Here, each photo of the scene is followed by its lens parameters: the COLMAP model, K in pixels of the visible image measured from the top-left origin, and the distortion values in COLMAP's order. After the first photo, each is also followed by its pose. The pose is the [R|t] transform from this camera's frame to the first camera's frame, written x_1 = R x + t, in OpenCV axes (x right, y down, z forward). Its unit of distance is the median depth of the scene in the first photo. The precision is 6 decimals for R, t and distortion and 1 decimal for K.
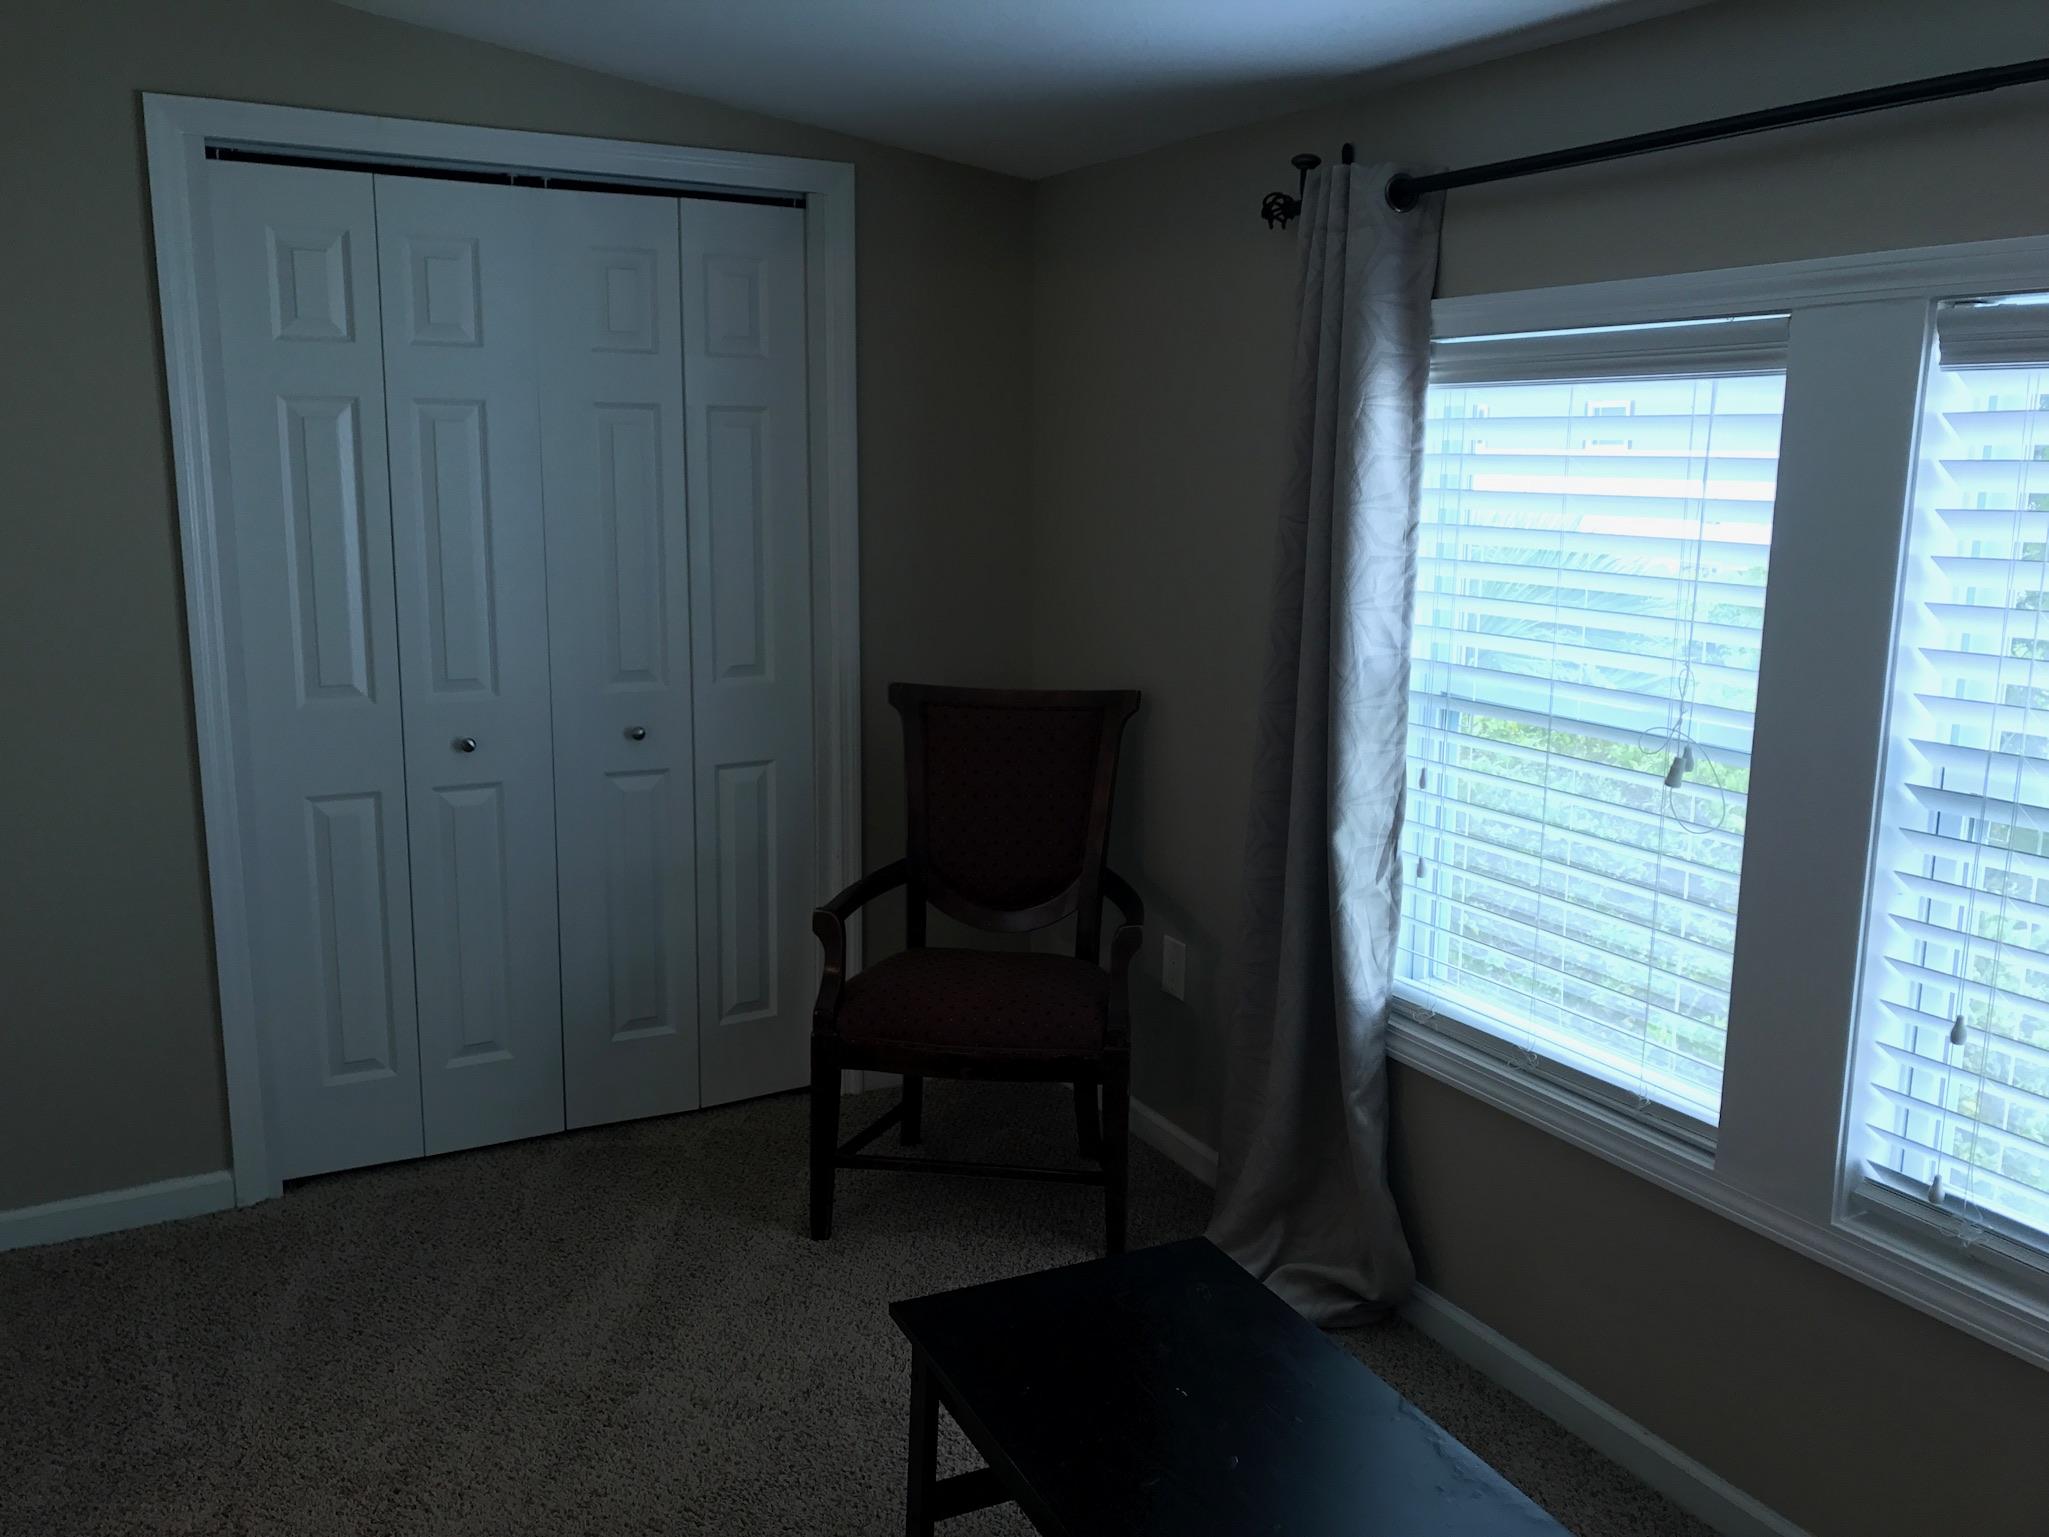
lens RADIAL K [[1819.3, 0, 943.4], [0, 1819.3, 761.9], [0, 0, 1]] dist [0.167940, -0.000303]
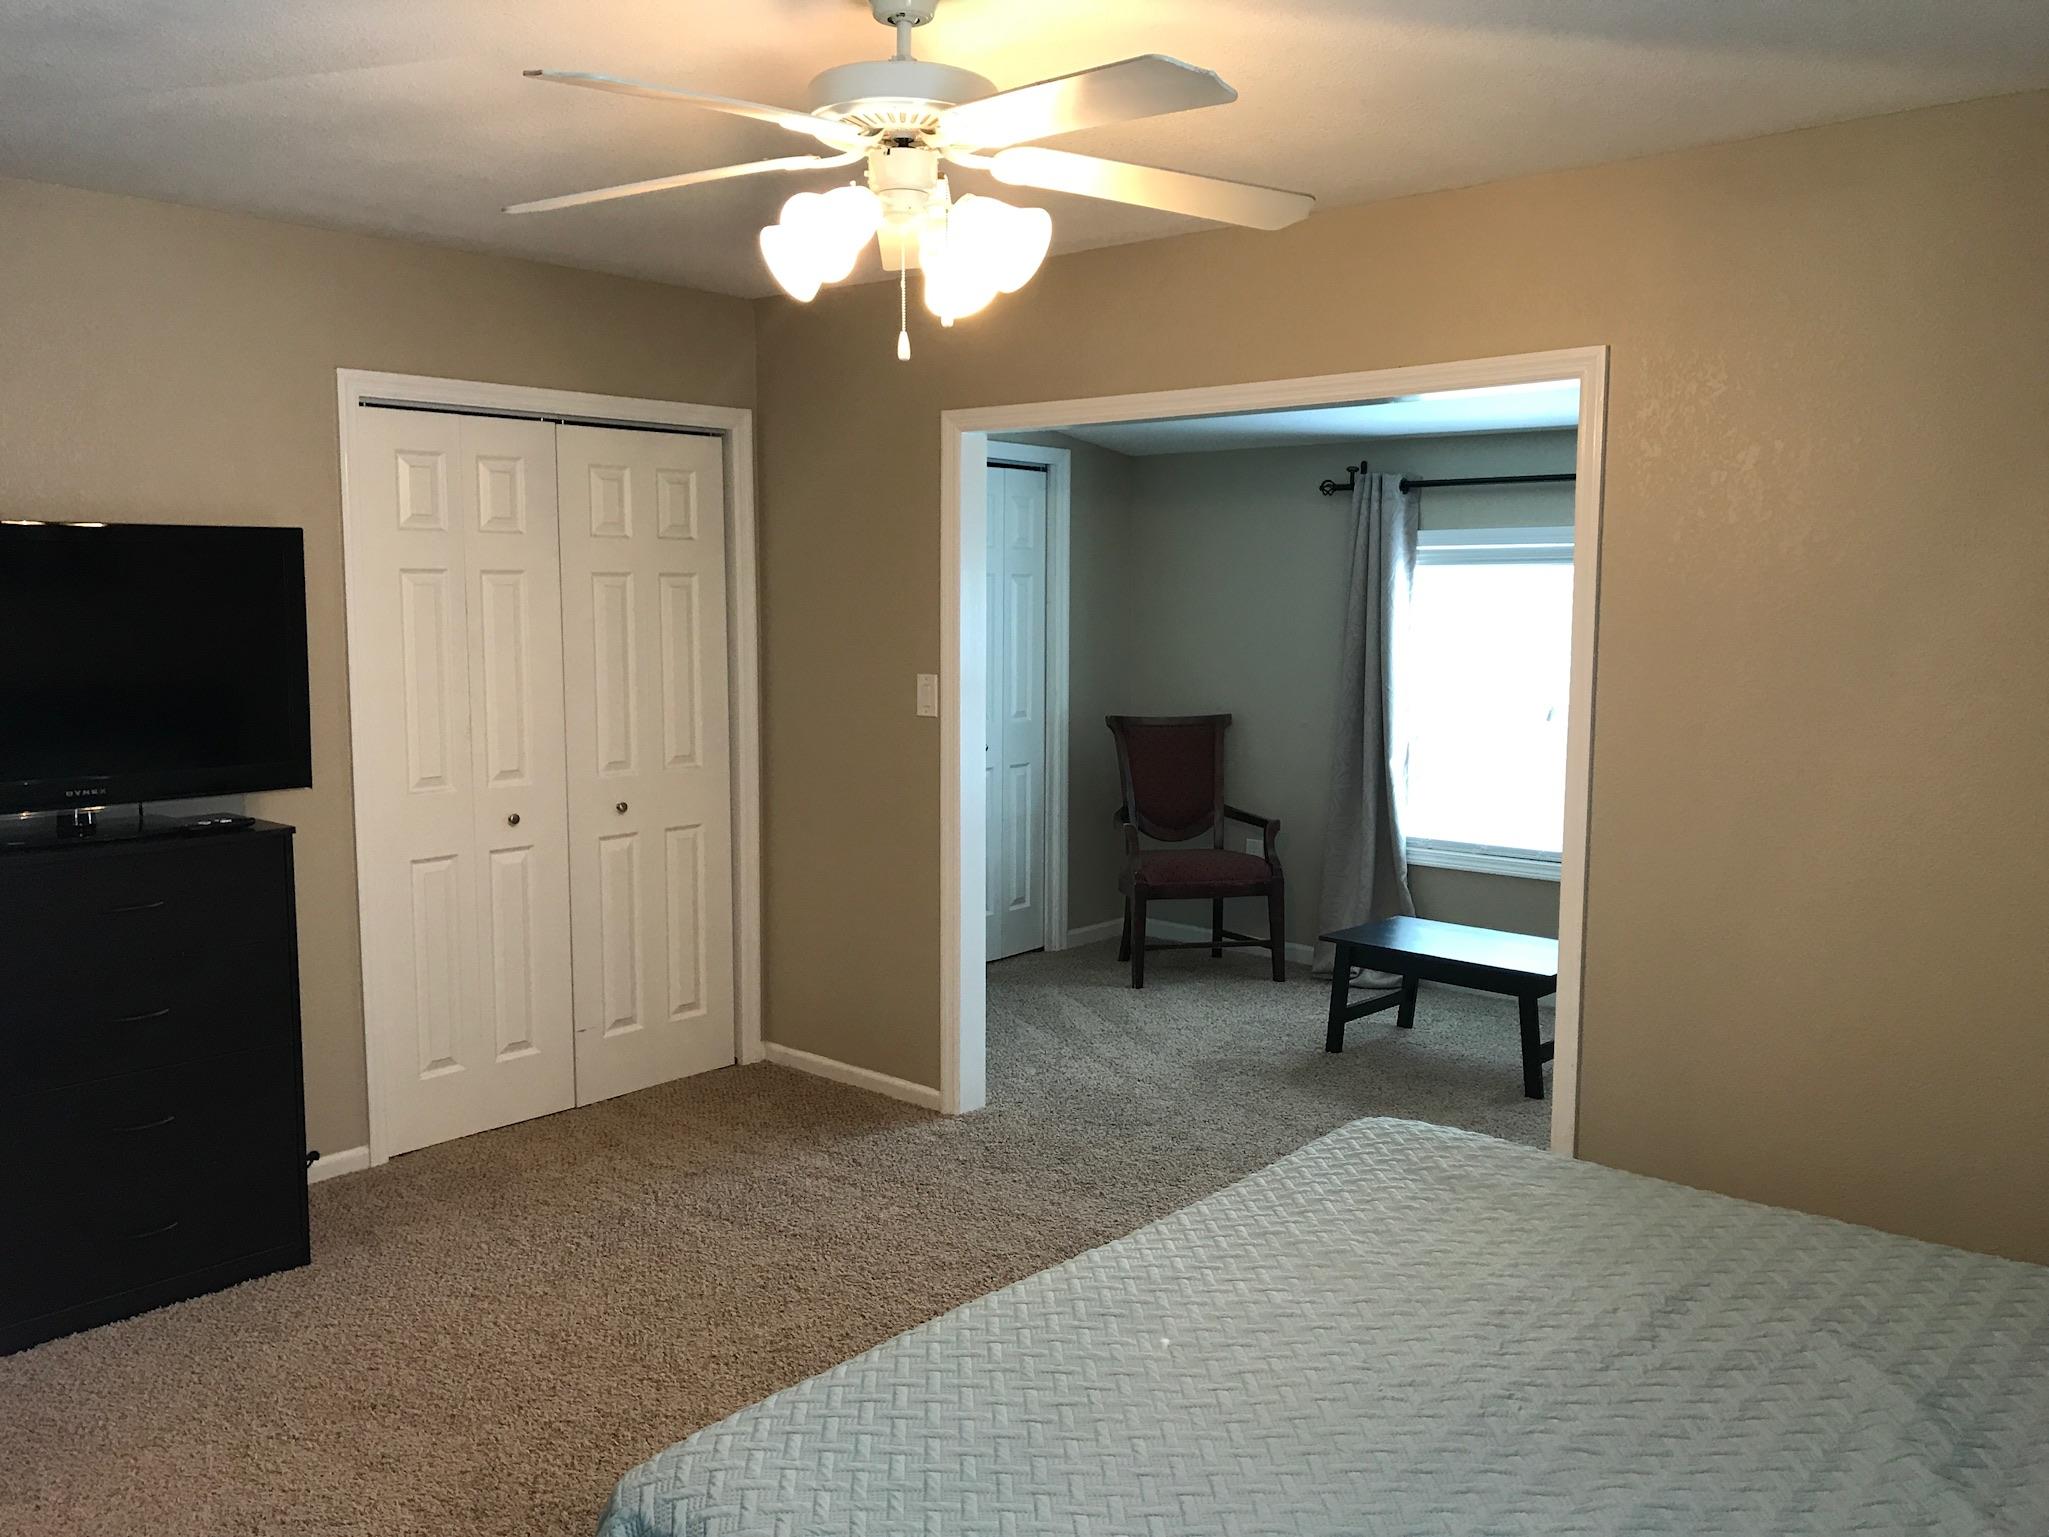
lens RADIAL K [[1691.0, 0, 985.9], [0, 1691.0, 768.5], [0, 0, 1]] dist [0.012062, 0.000907]
pose [[0.924418, -0.041723, 0.379092, -1.232499], [0.070689, 0.995519, -0.062809, 0.171137], [-0.374773, 0.084859, 0.923225, -0.867379]]
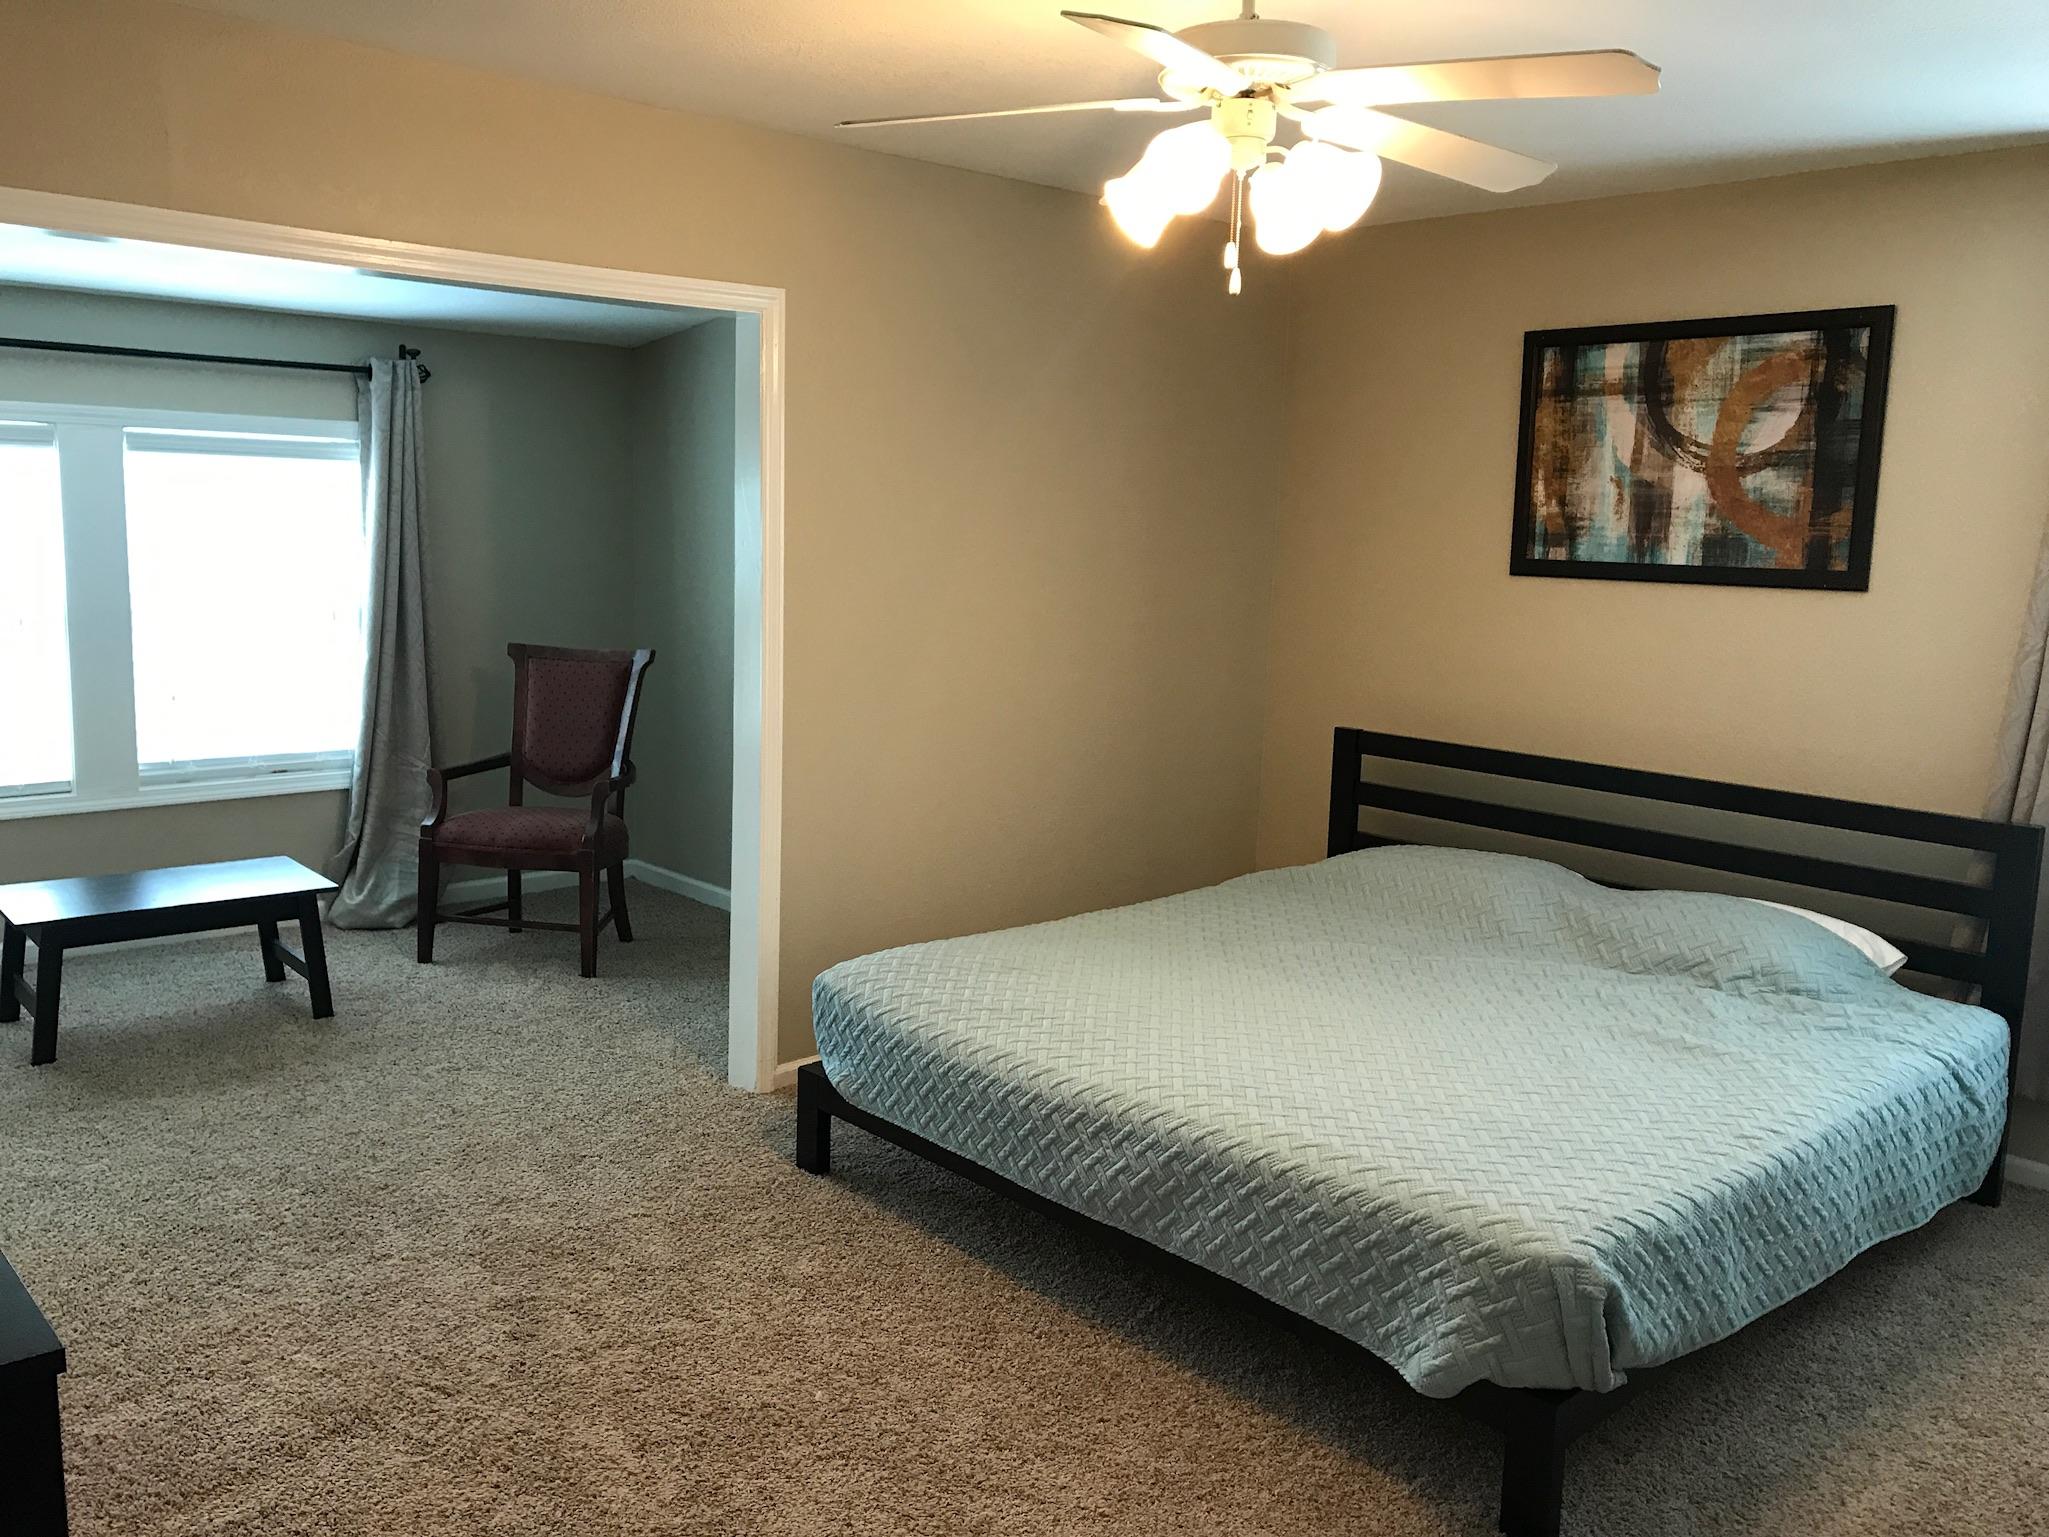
lens RADIAL K [[1691.0, 0, 985.9], [0, 1691.0, 768.5], [0, 0, 1]] dist [0.012062, 0.000907]
pose [[-0.278111, -0.152430, 0.948377, -1.868440], [0.150635, 0.968191, 0.199788, -0.062272], [-0.948664, 0.198422, -0.246303, 0.462799]]
